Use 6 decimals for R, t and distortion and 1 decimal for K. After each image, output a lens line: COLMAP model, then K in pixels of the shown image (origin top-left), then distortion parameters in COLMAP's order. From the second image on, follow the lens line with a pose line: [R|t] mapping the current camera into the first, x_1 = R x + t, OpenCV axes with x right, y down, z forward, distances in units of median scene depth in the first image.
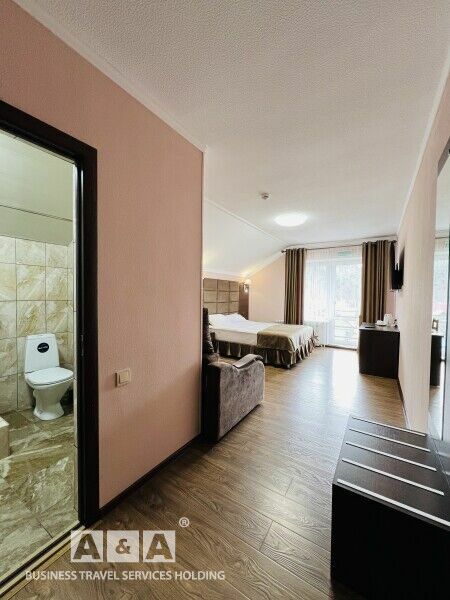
lens RADIAL K [[239.3, 0, 226.8], [0, 239.3, 300.7], [0, 0, 1]] dist [-0.003901, -0.000278]
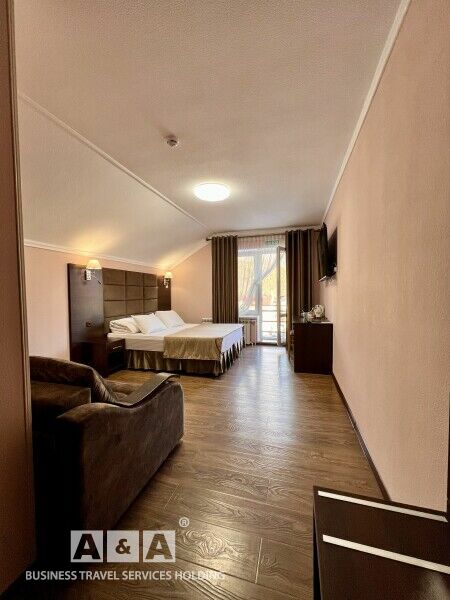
lens RADIAL K [[238.1, 0, 231.7], [0, 238.1, 300.3], [0, 0, 1]] dist [0.002484, -0.000124]
pose [[0.952685, -0.040620, 0.301232, 0.057564], [0.037826, 0.999170, 0.015105, 0.008165], [-0.301596, -0.002996, 0.953431, 0.174459]]
